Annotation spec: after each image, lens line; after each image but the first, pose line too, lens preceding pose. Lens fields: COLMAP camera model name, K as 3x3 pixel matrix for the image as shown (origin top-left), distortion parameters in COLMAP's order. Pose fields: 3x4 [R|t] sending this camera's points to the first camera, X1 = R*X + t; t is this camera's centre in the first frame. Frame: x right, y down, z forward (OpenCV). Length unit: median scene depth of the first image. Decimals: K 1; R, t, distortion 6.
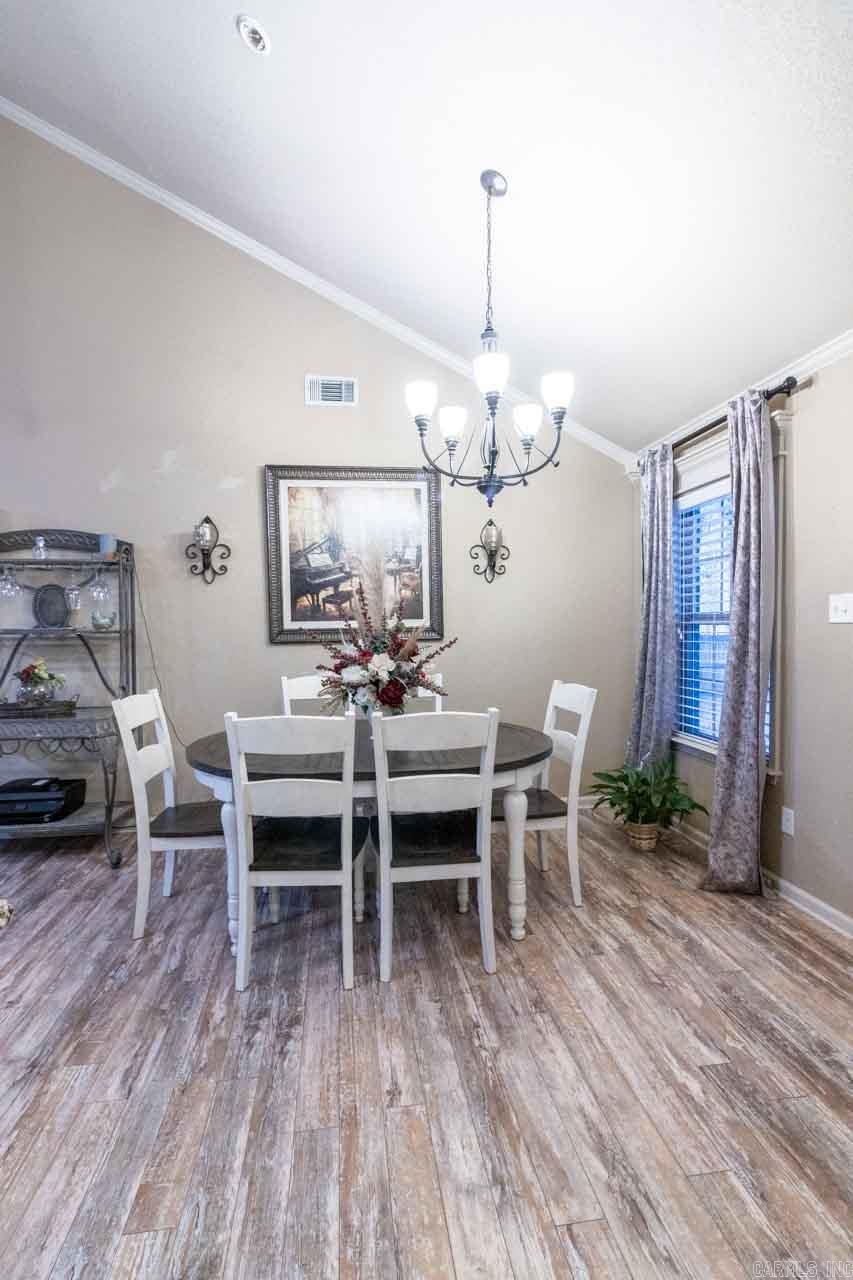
lens RADIAL K [[588.2, 0, 425.8], [0, 588.2, 639.8], [0, 0, 1]] dist [-0.005158, 0.000133]
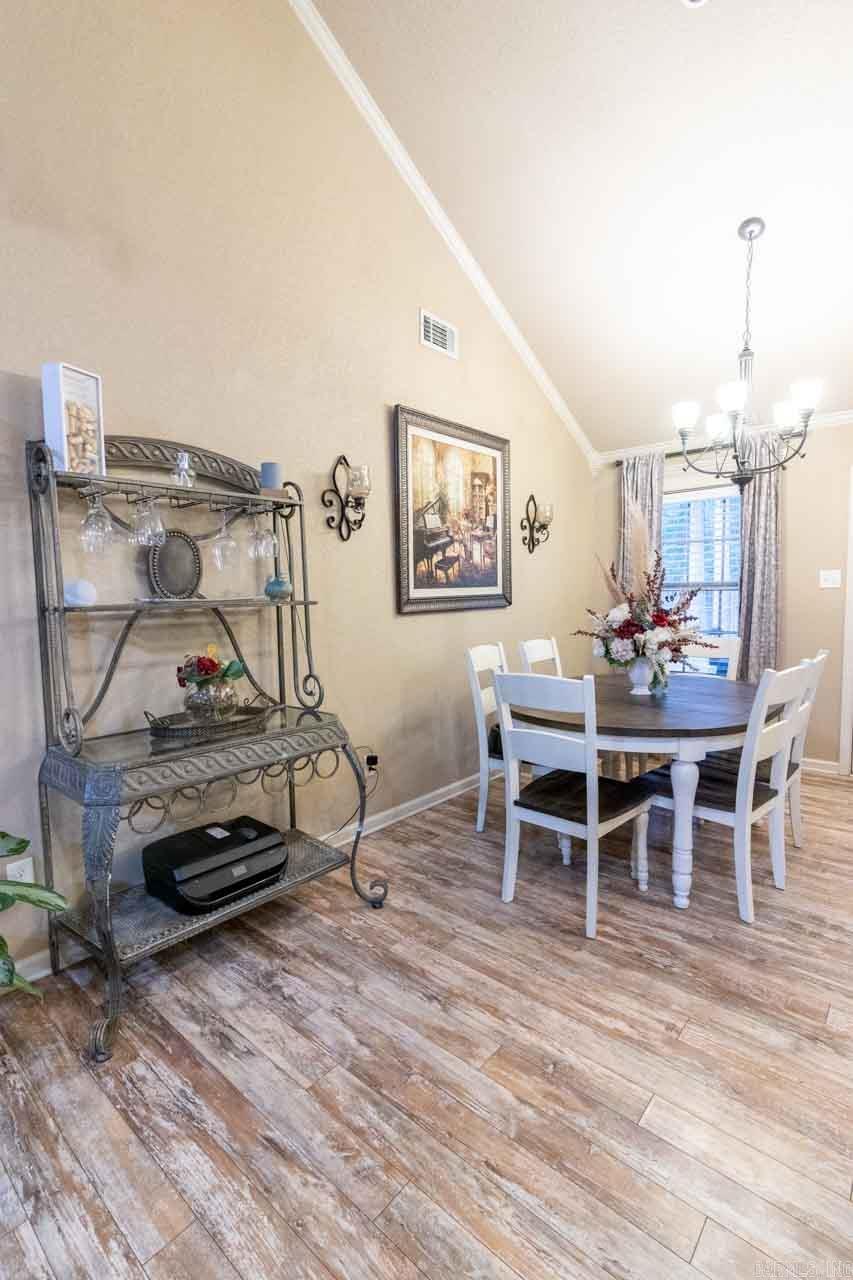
lens RADIAL K [[588.2, 0, 420.4], [0, 588.2, 643.5], [0, 0, 1]] dist [-0.005158, 0.000133]
pose [[0.760903, -0.059065, 0.646171, -0.799008], [0.025079, 0.997781, 0.061672, -0.003662], [-0.648380, -0.030721, 0.760697, 0.317311]]
